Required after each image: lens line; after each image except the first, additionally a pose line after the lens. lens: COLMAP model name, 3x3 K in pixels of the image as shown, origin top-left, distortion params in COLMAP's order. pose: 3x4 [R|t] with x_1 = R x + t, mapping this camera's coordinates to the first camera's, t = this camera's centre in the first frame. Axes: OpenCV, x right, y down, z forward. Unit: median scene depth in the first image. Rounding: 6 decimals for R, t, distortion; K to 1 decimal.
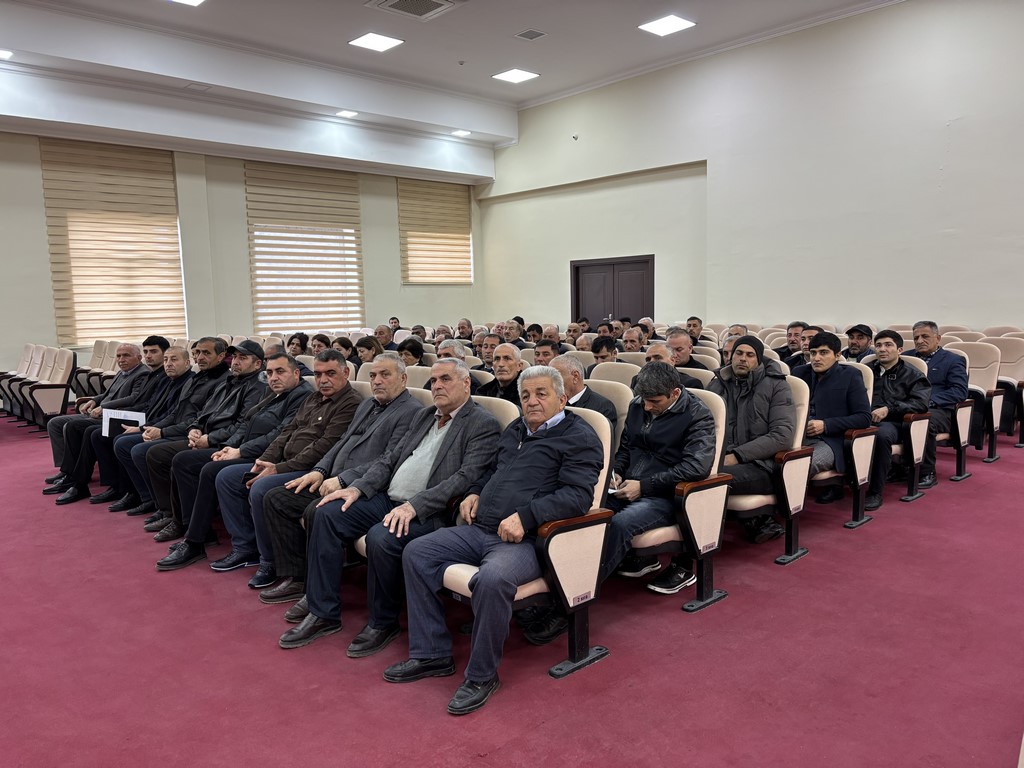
lens RADIAL K [[767.2, 0, 514.1], [0, 767.2, 383.1], [0, 0, 1]] dist [0.039355, -0.036822]
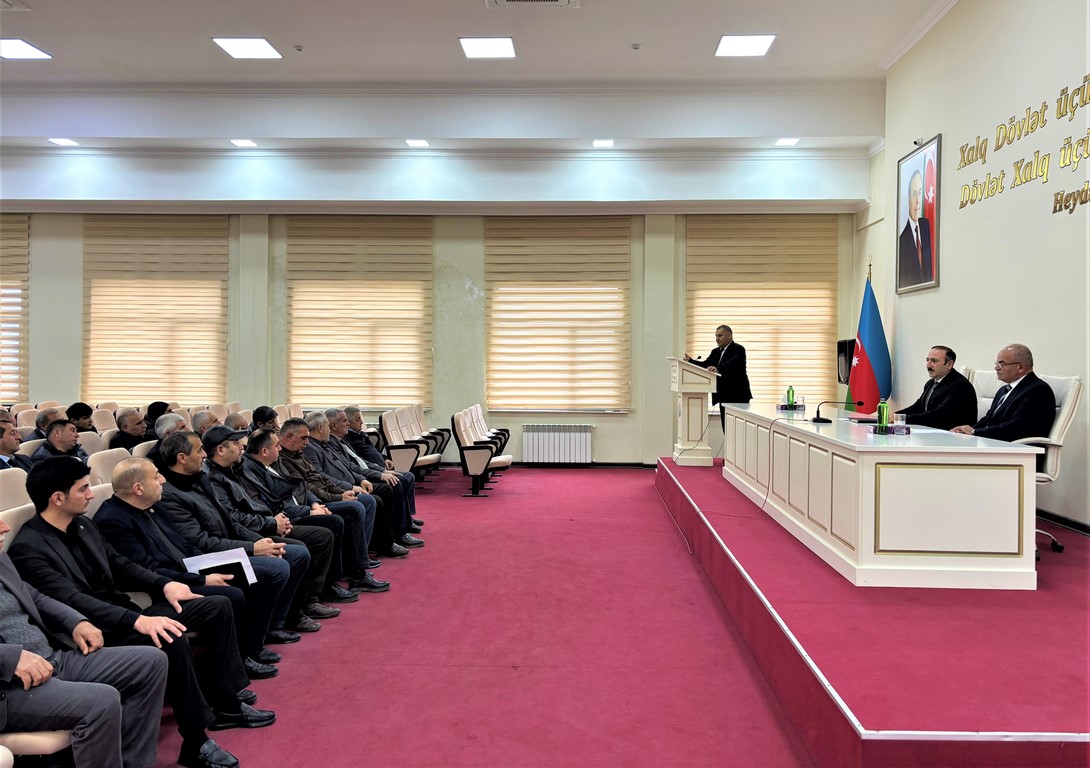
lens RADIAL K [[841.2, 0, 543.2], [0, 841.2, 387.6], [0, 0, 1]] dist [0.015263, -0.000907]
pose [[0.693514, 0.034834, -0.719600, 0.501135], [-0.097360, 0.994199, -0.045704, -0.060973], [0.713834, 0.101757, 0.692883, 0.477477]]
